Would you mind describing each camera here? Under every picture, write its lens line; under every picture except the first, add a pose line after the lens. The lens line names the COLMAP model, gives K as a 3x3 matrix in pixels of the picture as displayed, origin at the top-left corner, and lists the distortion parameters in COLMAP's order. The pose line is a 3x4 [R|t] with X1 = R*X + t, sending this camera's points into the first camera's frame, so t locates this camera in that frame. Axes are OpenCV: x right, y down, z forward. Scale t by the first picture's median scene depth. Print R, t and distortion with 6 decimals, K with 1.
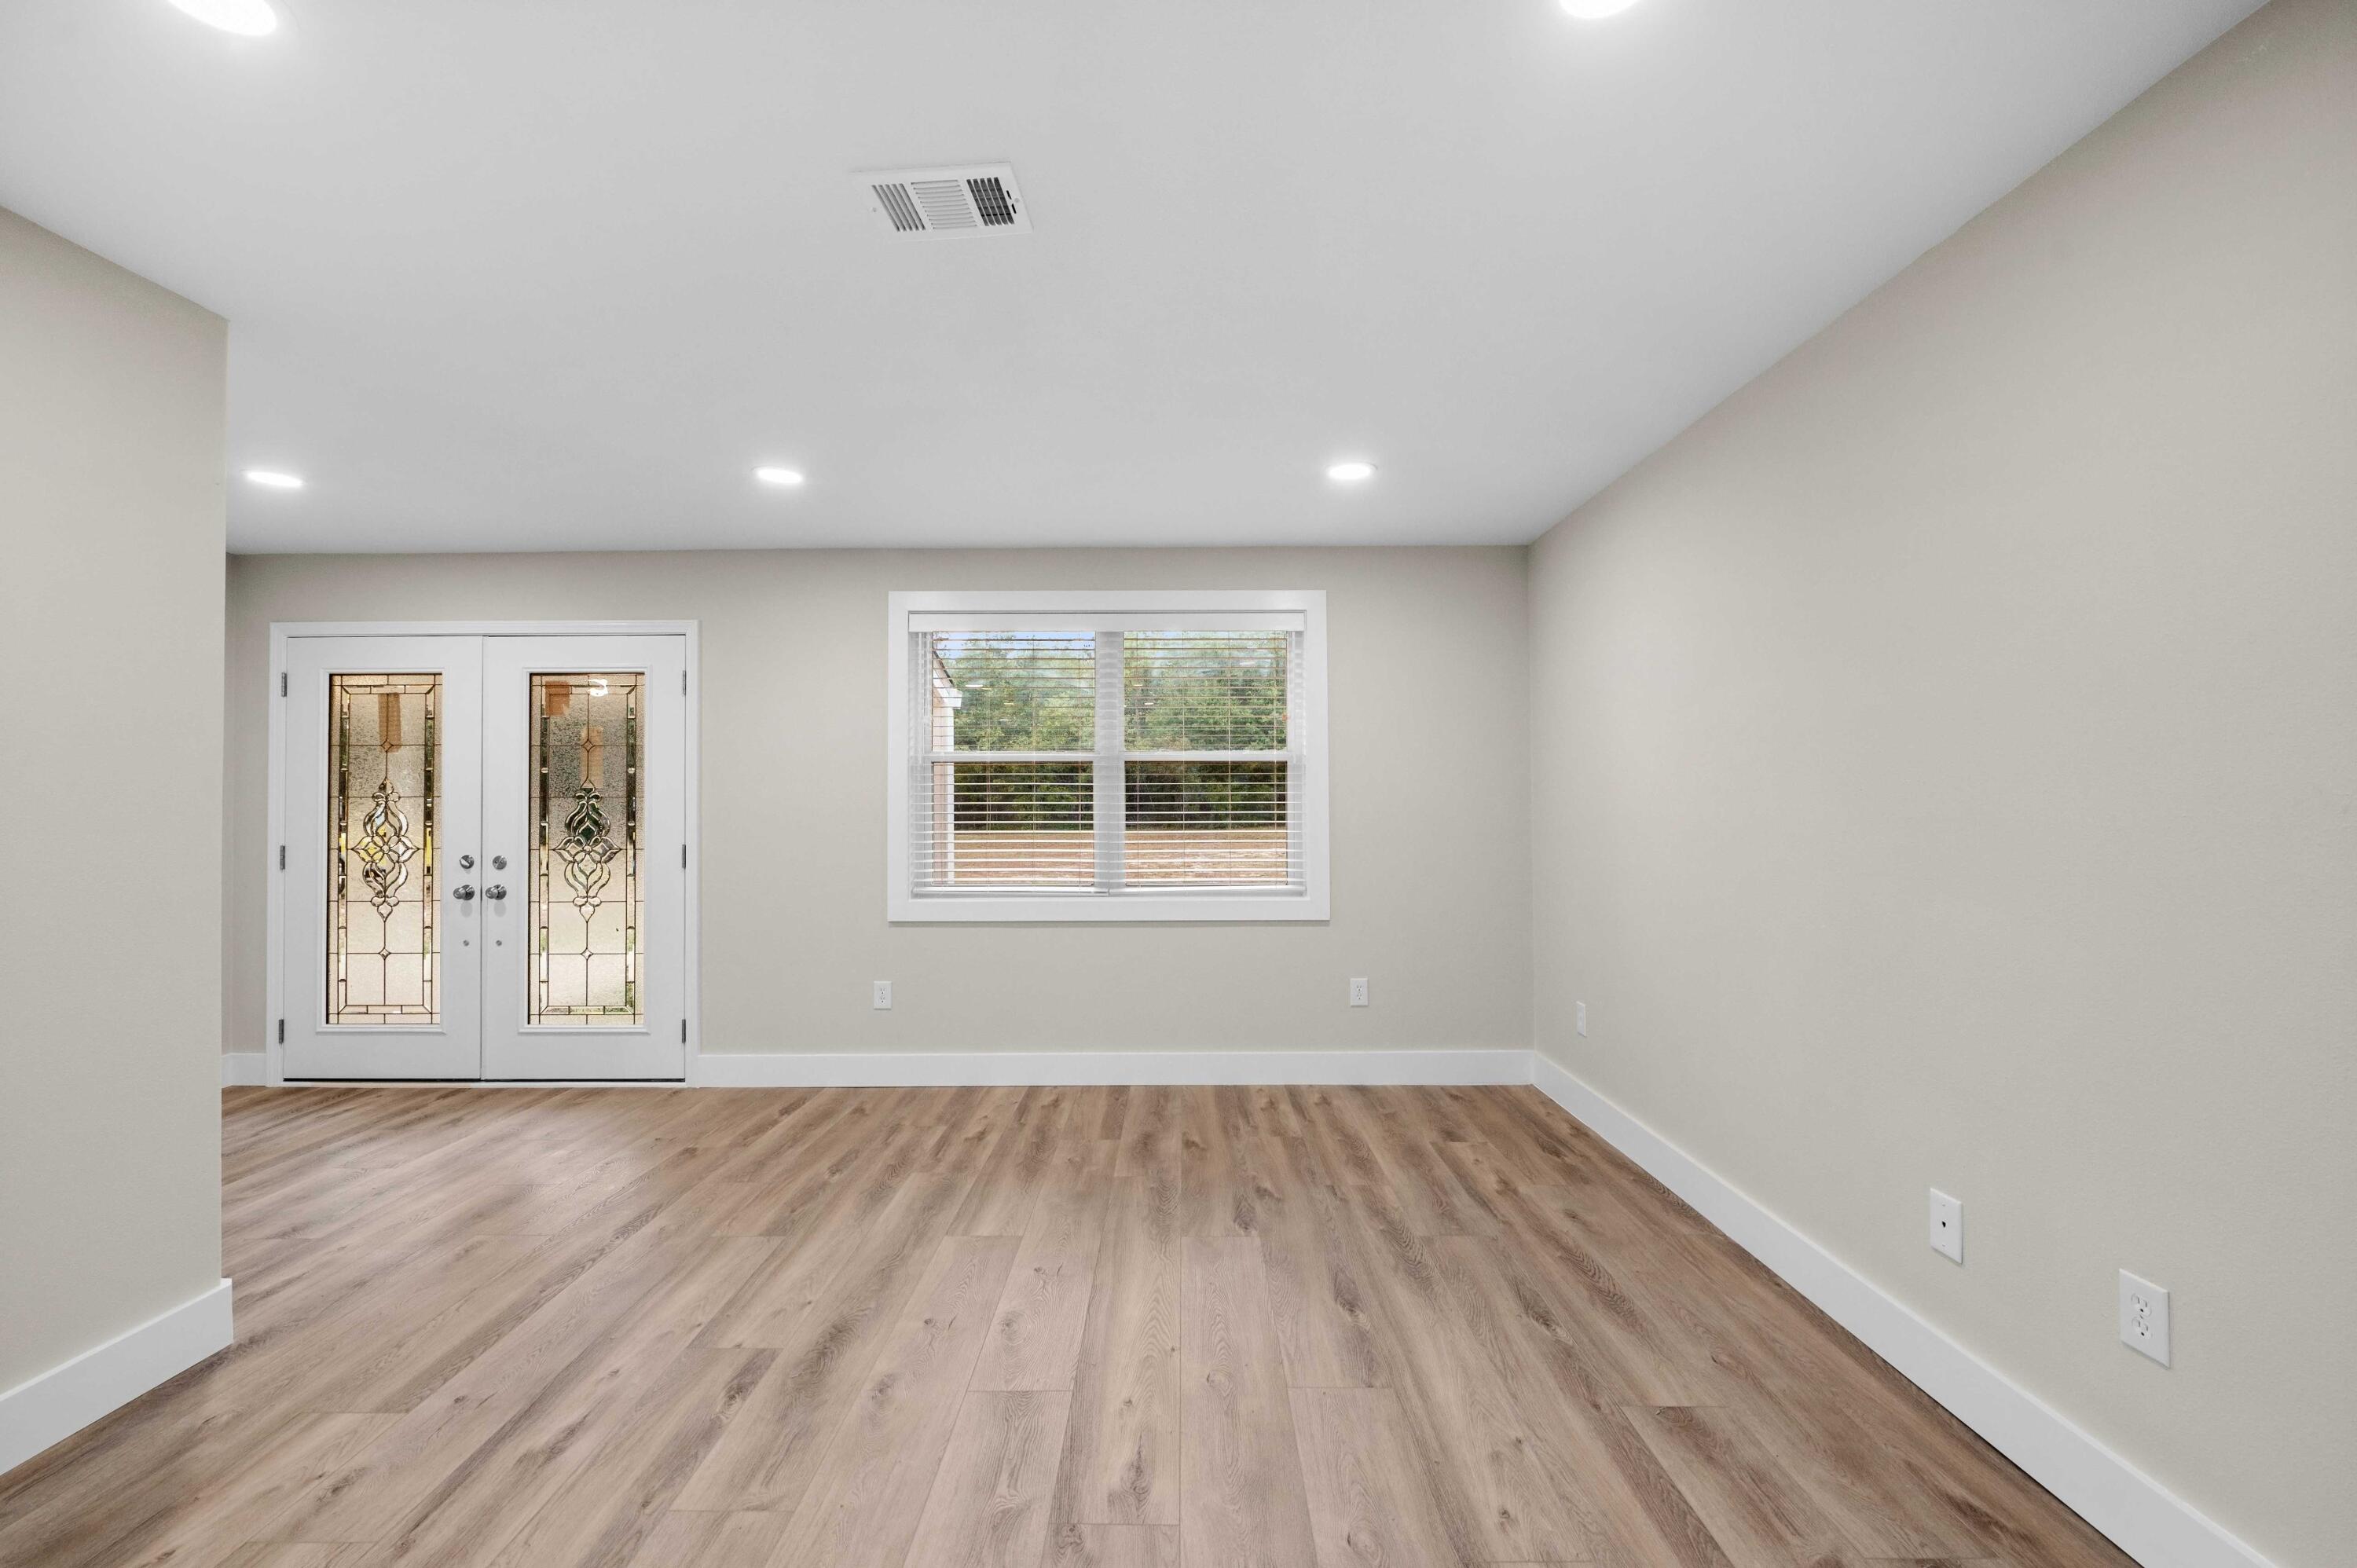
lens RADIAL K [[945.0, 0, 1178.5], [0, 945.0, 784.0], [0, 0, 1]] dist [-0.007004, -0.000093]
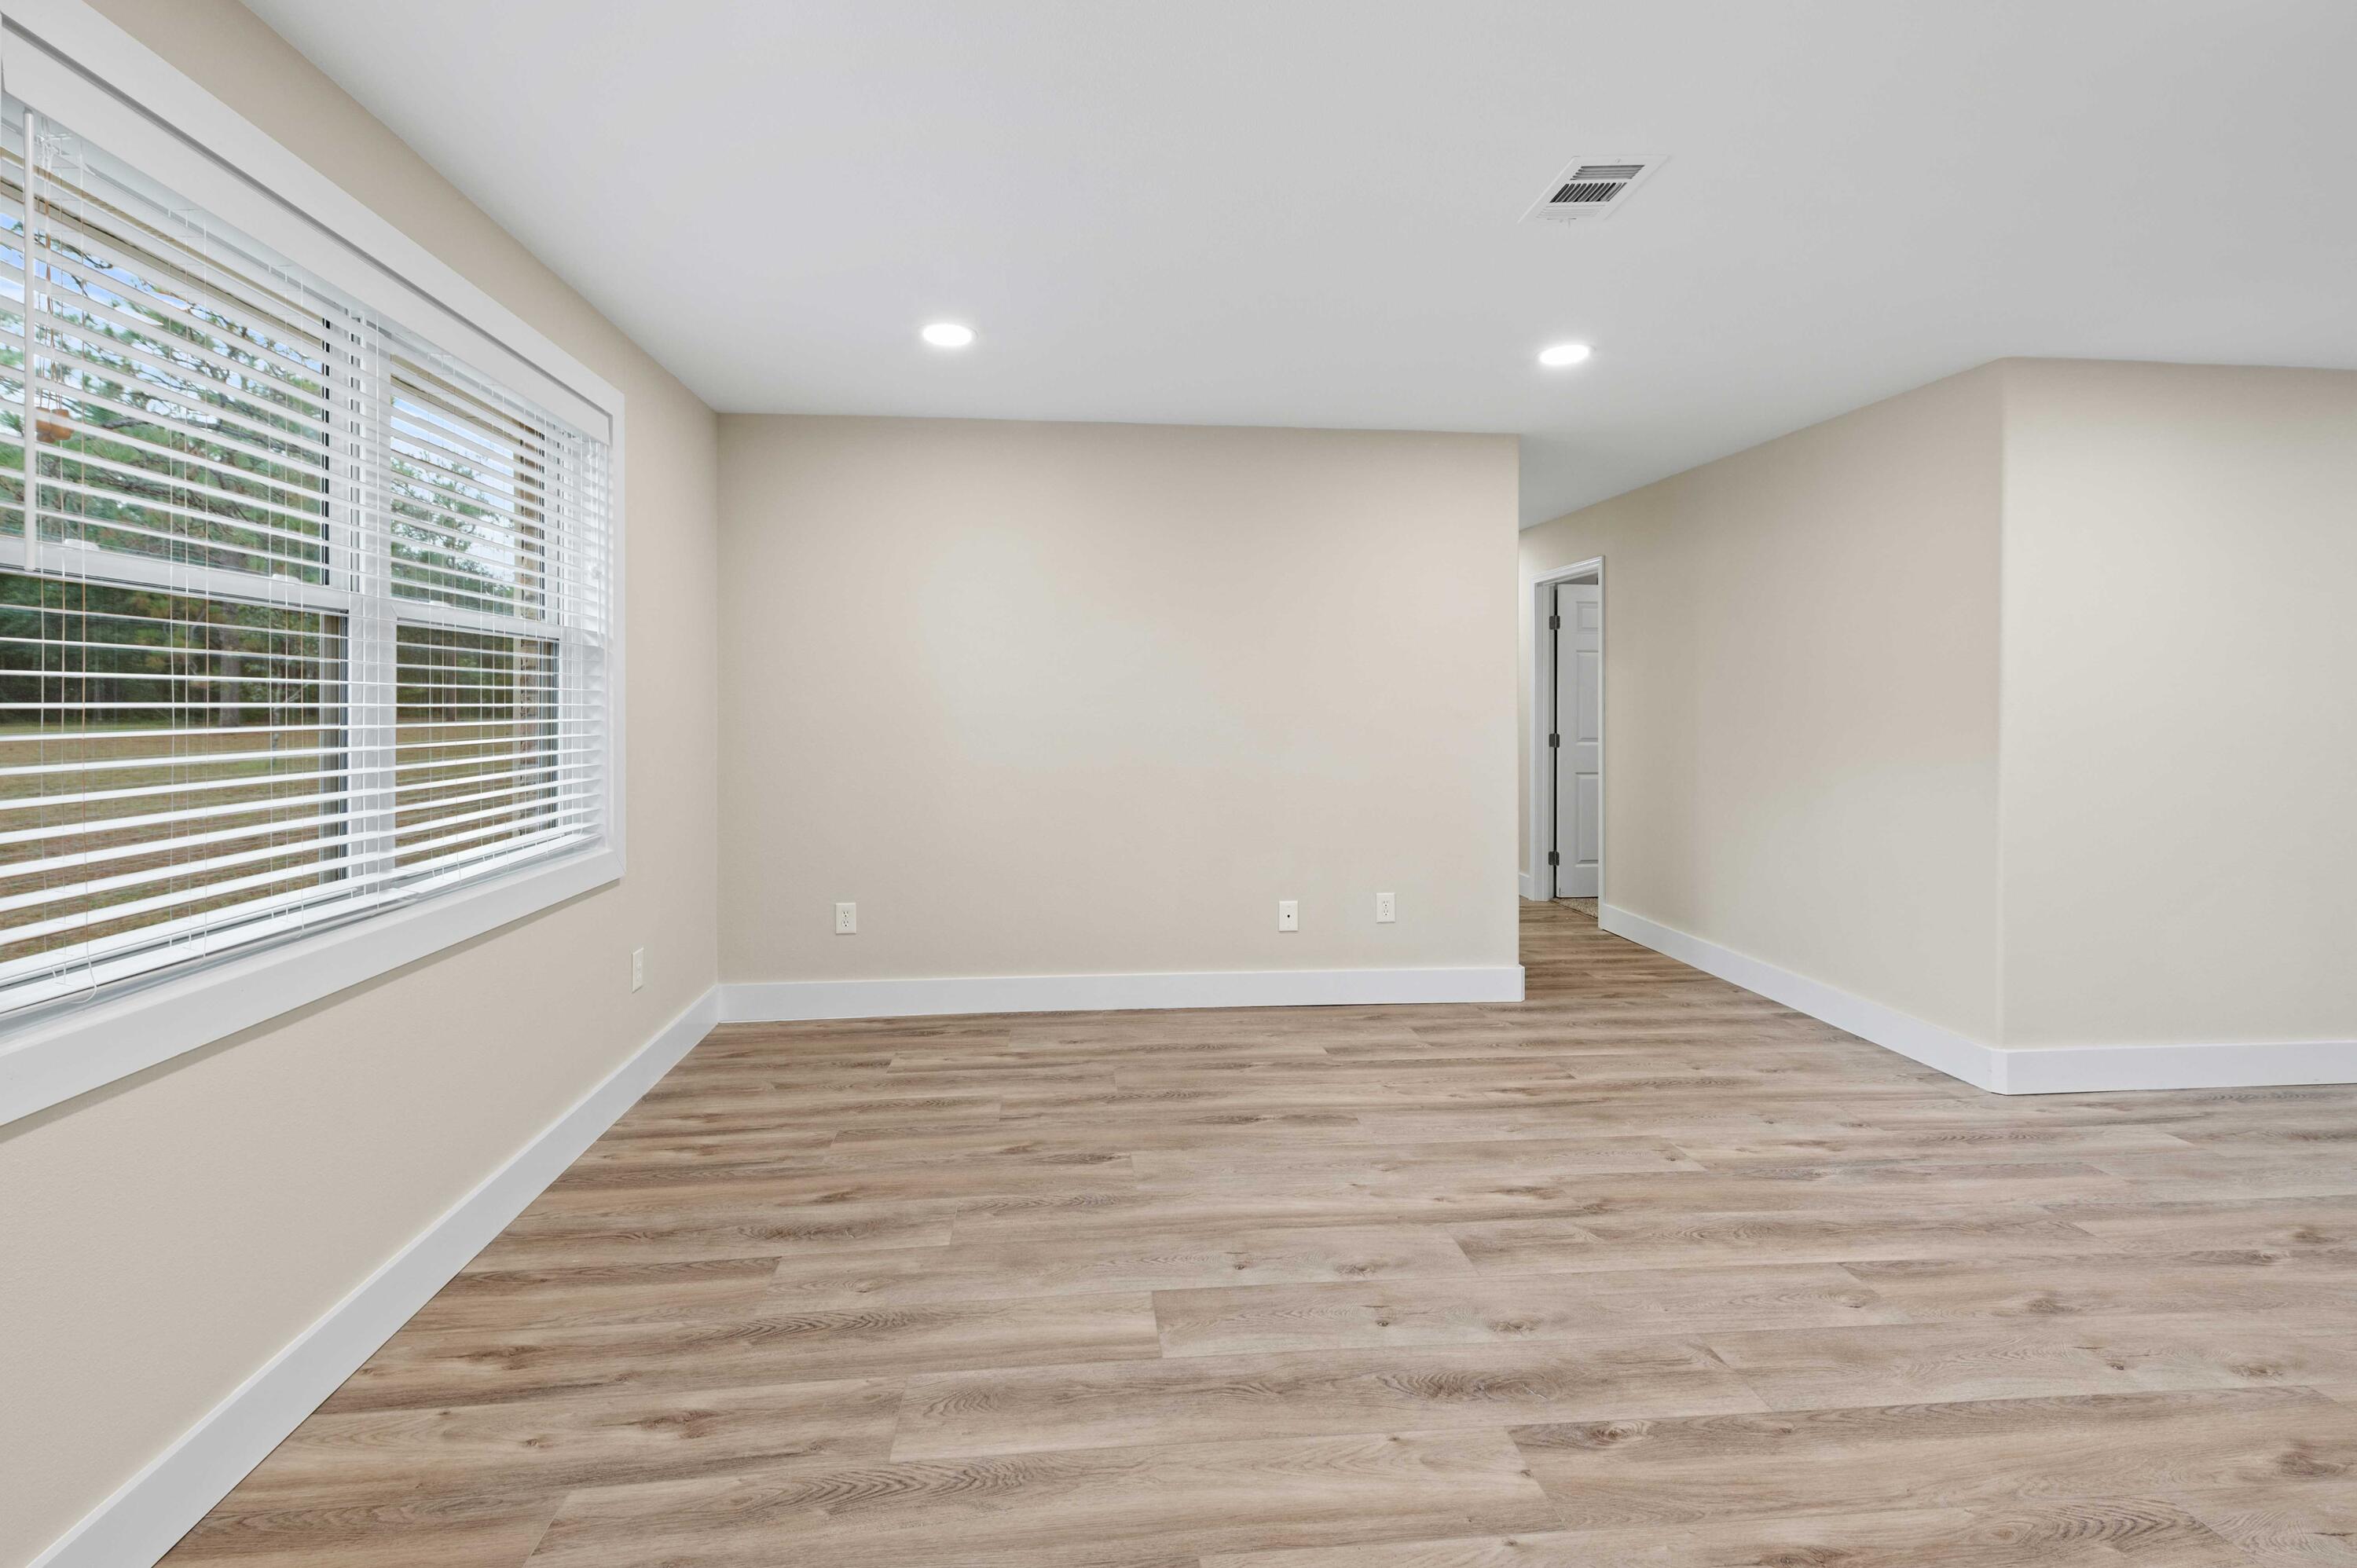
lens RADIAL K [[1022.2, 0, 1135.8], [0, 1022.2, 708.4], [0, 0, 1]] dist [0.000004, -0.000864]
pose [[-0.077475, -0.000753, 0.996994, -0.736306], [-0.019114, 0.999817, -0.000730, 0.019817], [-0.996811, -0.019113, -0.077475, 0.831548]]
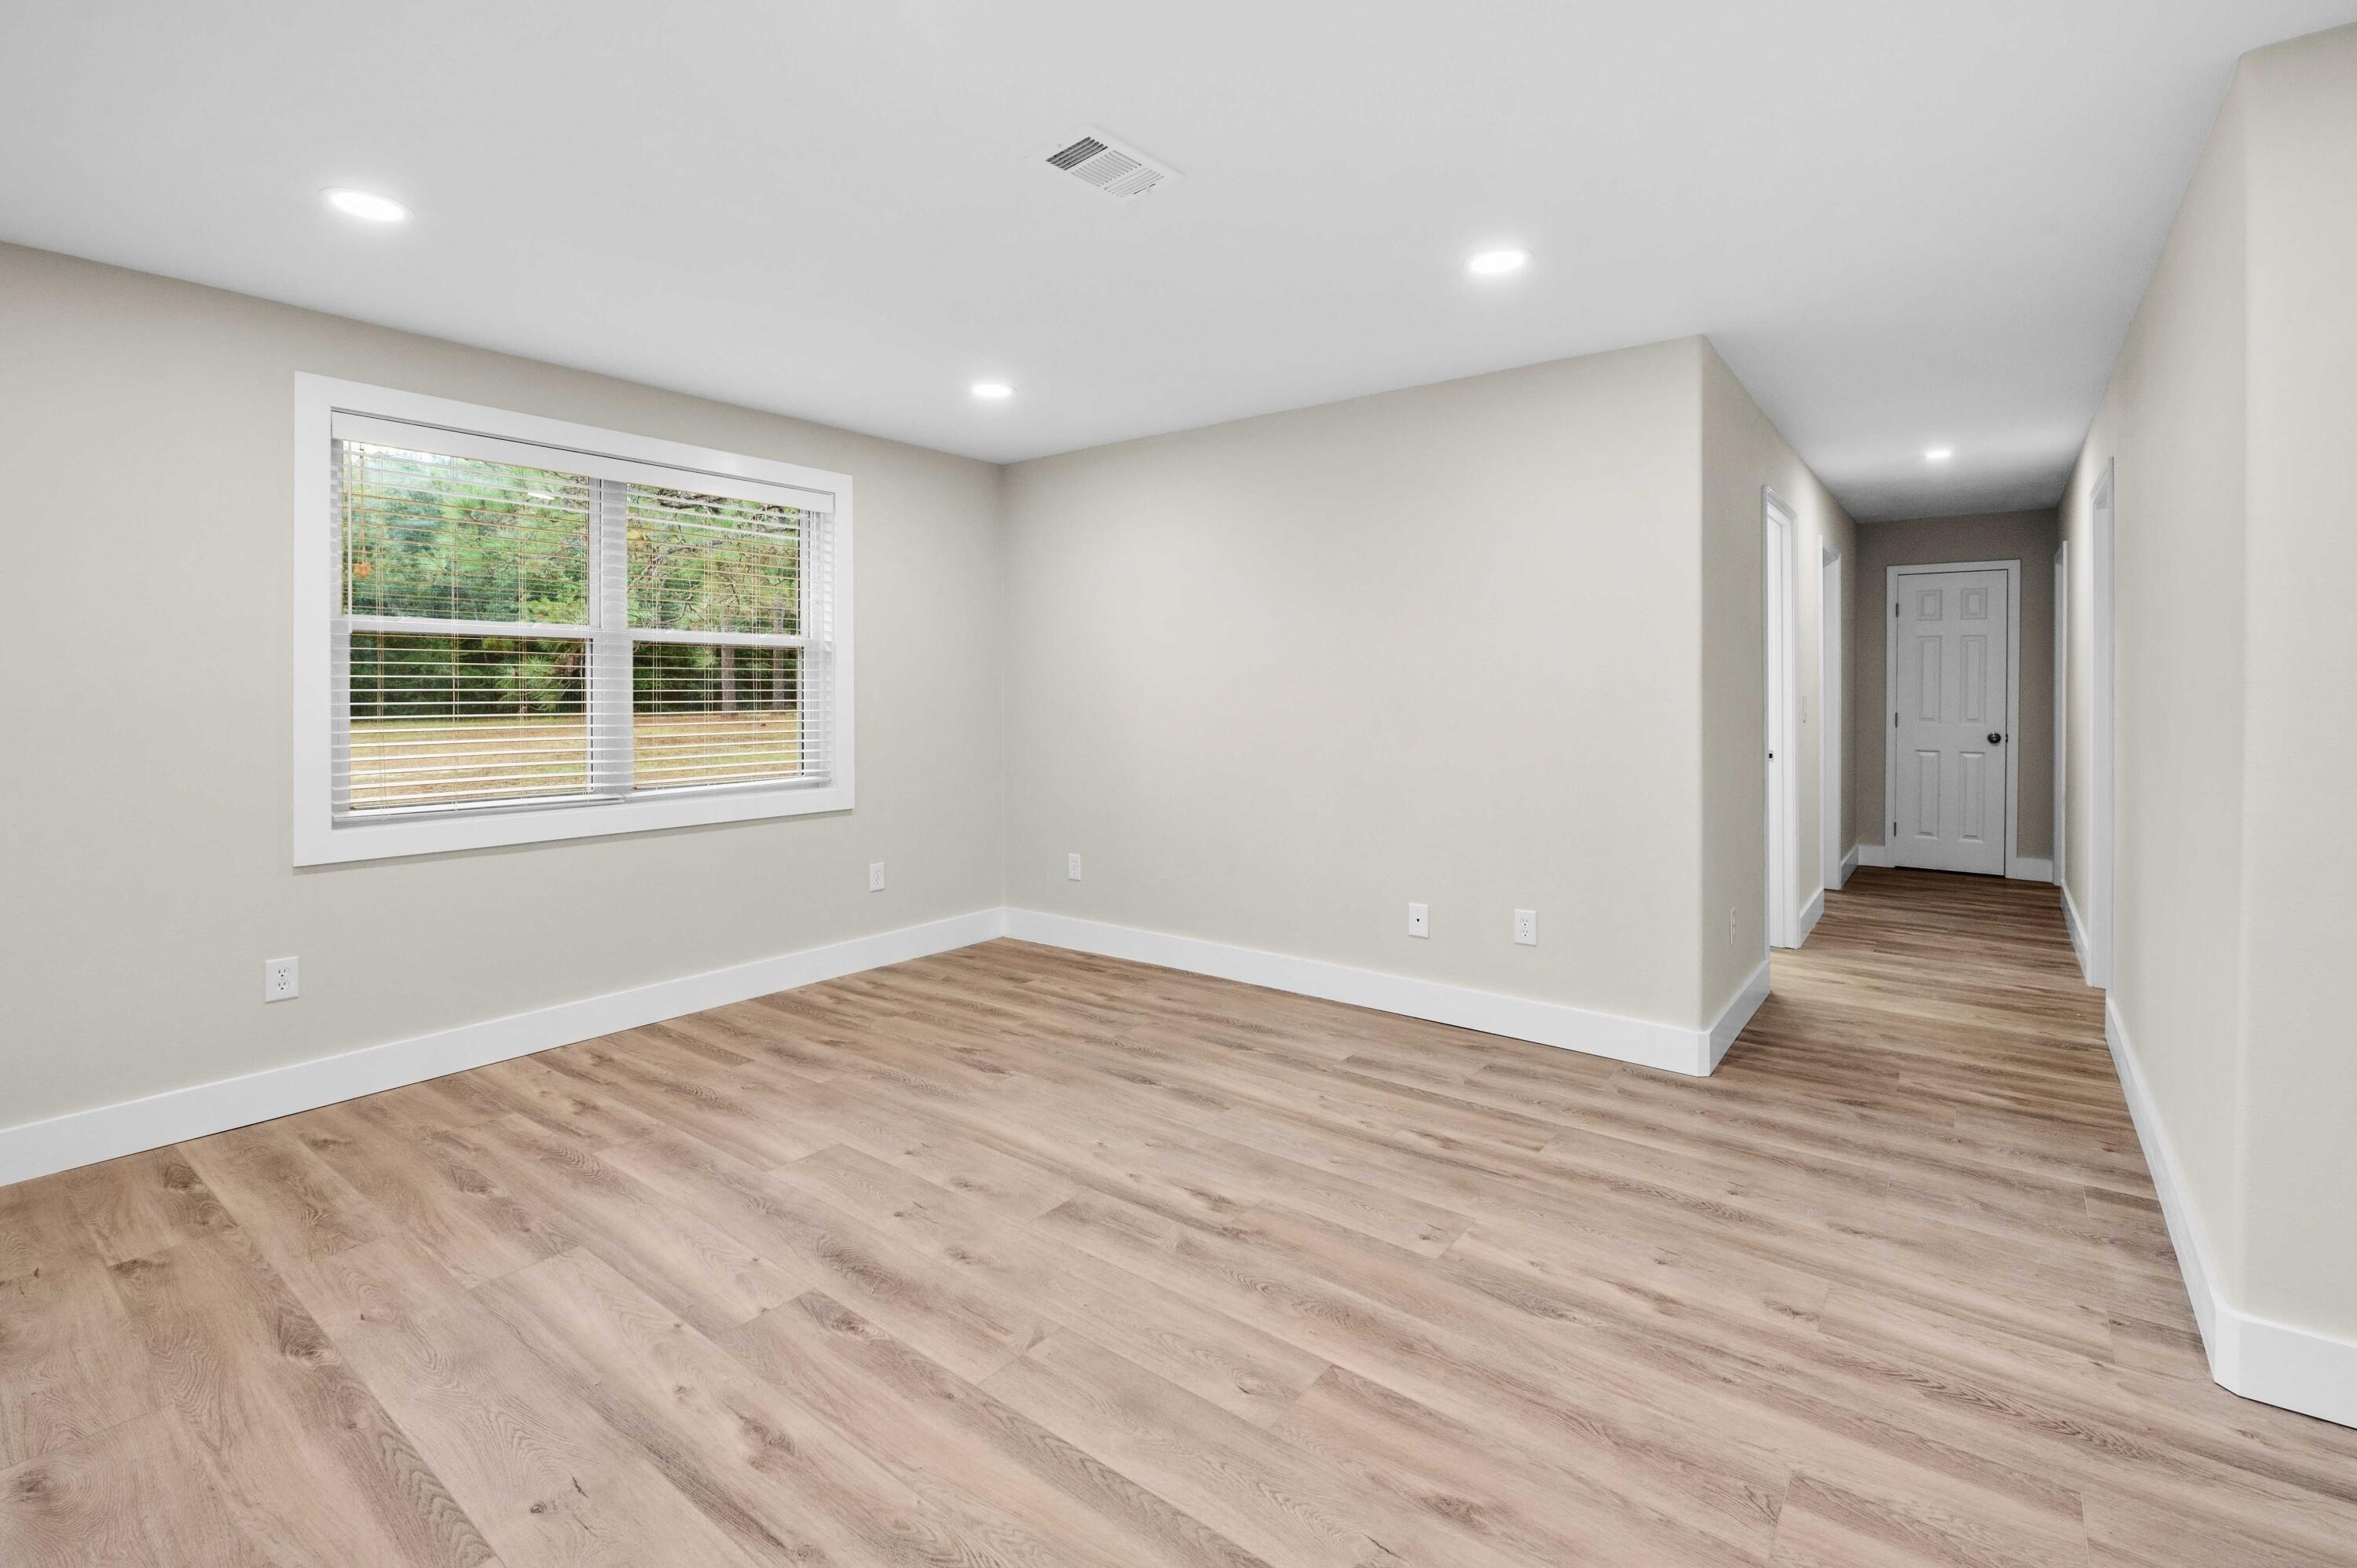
lens RADIAL K [[1046.7, 0, 1171.2], [0, 1046.7, 697.7], [0, 0, 1]] dist [-0.008874, -0.000232]
pose [[0.612905, -0.002188, 0.790153, -0.610235], [-0.016741, 0.999736, 0.015754, 0.004788], [-0.789979, -0.022884, 0.612707, 0.075659]]
